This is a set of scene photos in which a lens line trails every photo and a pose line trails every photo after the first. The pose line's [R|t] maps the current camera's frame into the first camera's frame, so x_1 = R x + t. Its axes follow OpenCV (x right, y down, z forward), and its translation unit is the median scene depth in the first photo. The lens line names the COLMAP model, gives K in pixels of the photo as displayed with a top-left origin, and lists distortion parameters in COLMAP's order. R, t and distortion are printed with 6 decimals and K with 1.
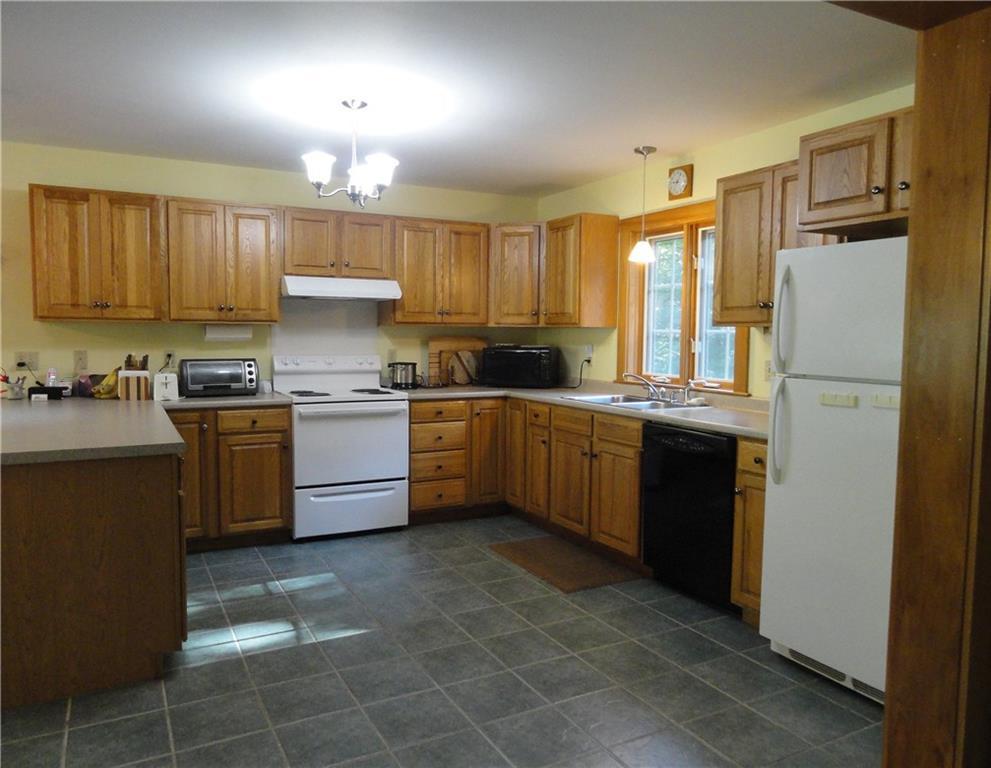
lens RADIAL K [[716.6, 0, 495.5], [0, 716.6, 384.0], [0, 0, 1]] dist [0.004118, 0.003532]
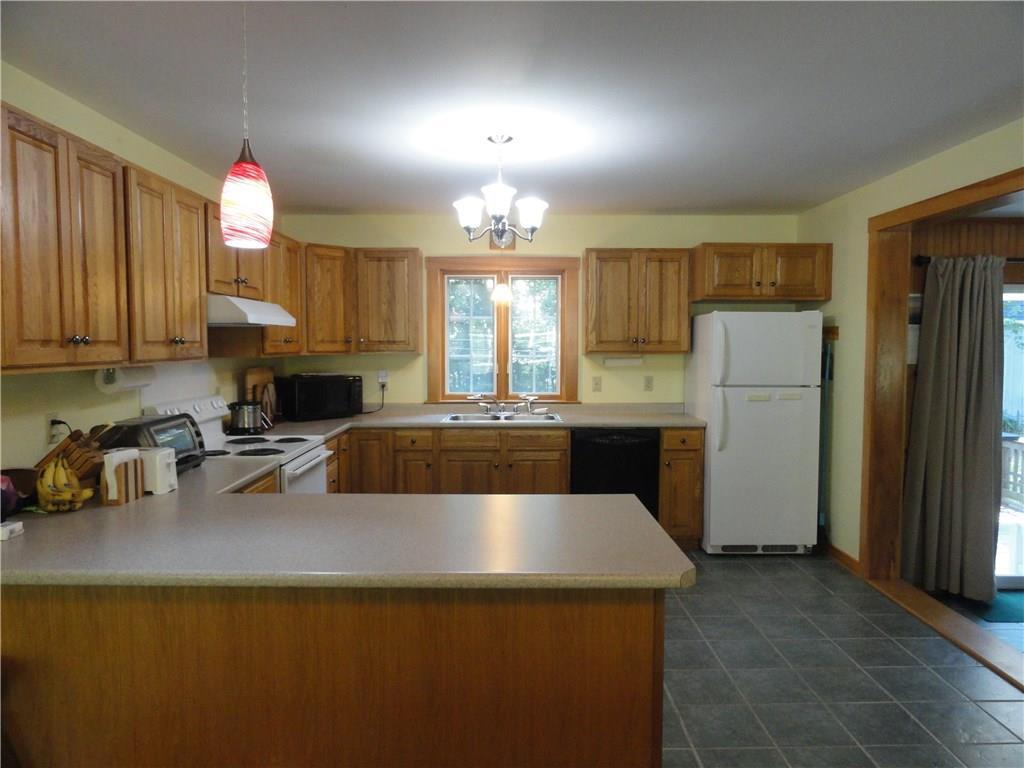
lens RADIAL K [[711.9, 0, 512.0], [0, 711.9, 384.0], [0, 0, 1]] dist [-0.002706, 0.007547]
pose [[0.459383, -0.062511, 0.886036, -0.834598], [0.068233, 0.997056, 0.034967, -0.069251], [-0.885614, 0.044393, 0.462296, 0.424490]]
